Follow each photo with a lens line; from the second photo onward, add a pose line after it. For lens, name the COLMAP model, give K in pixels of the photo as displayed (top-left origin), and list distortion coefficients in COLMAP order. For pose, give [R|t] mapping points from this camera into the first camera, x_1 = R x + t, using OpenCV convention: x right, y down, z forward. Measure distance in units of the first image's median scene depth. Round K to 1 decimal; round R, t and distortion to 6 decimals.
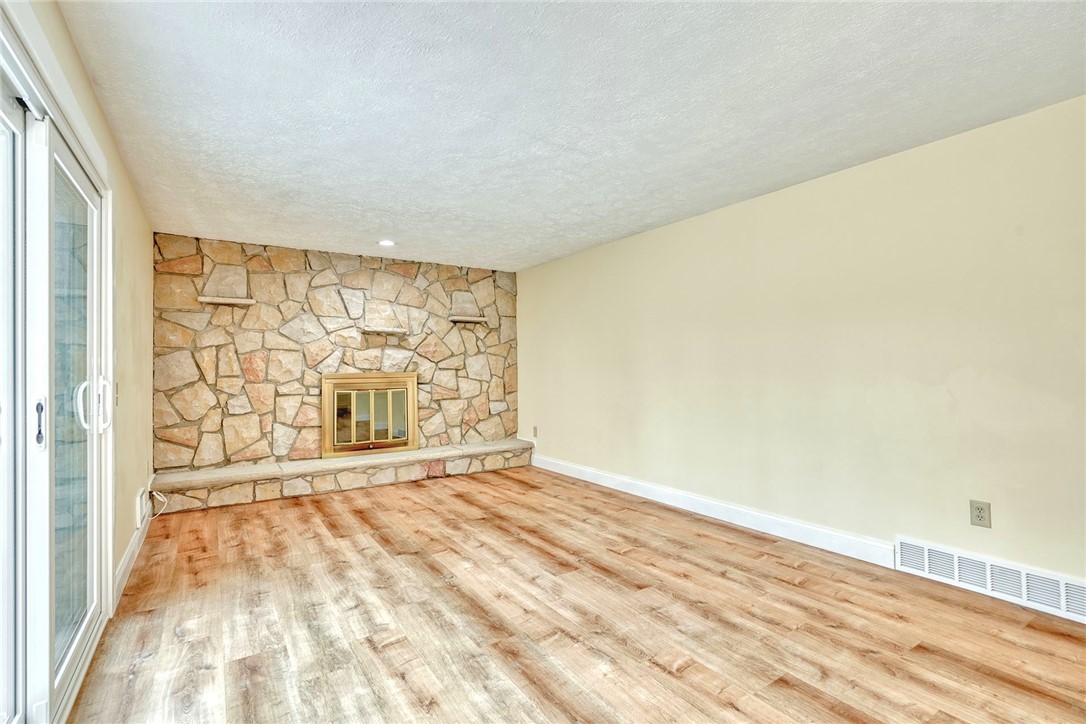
lens RADIAL K [[497.5, 0, 541.6], [0, 497.5, 357.7], [0, 0, 1]] dist [-0.006382, 0.002513]
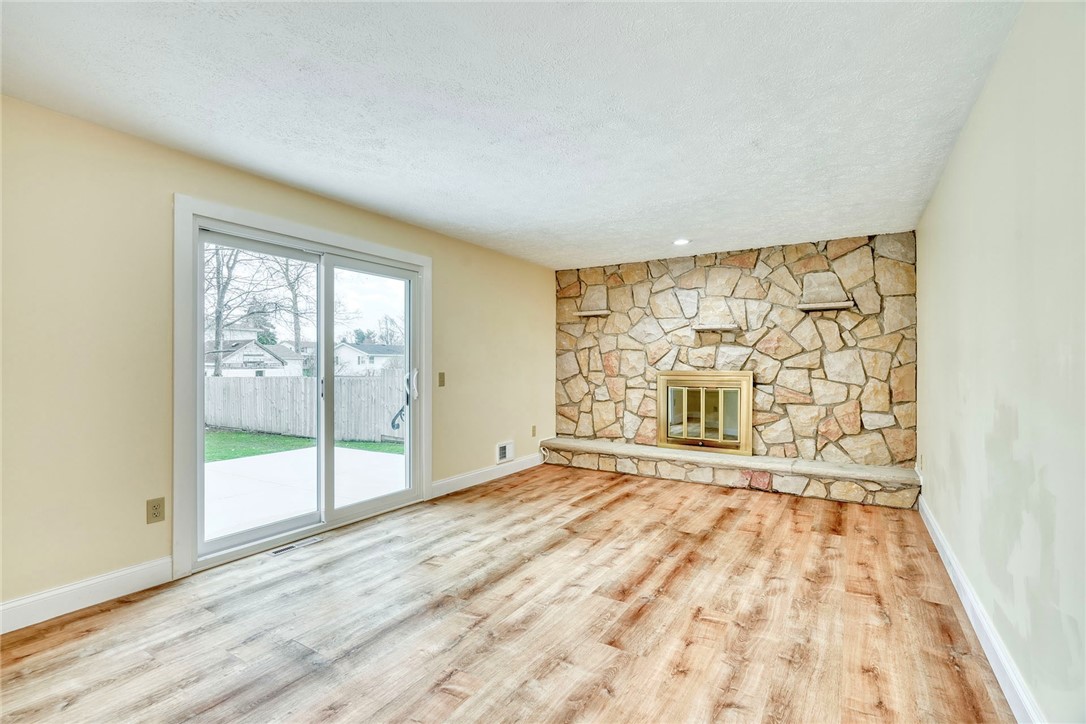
lens RADIAL K [[497.5, 0, 538.4], [0, 497.5, 365.6], [0, 0, 1]] dist [-0.006382, 0.002513]
pose [[0.415911, 0.011343, -0.909334, 0.505606], [0.011641, 0.999774, 0.017796, -0.001750], [0.909331, -0.017987, 0.415685, 0.326621]]
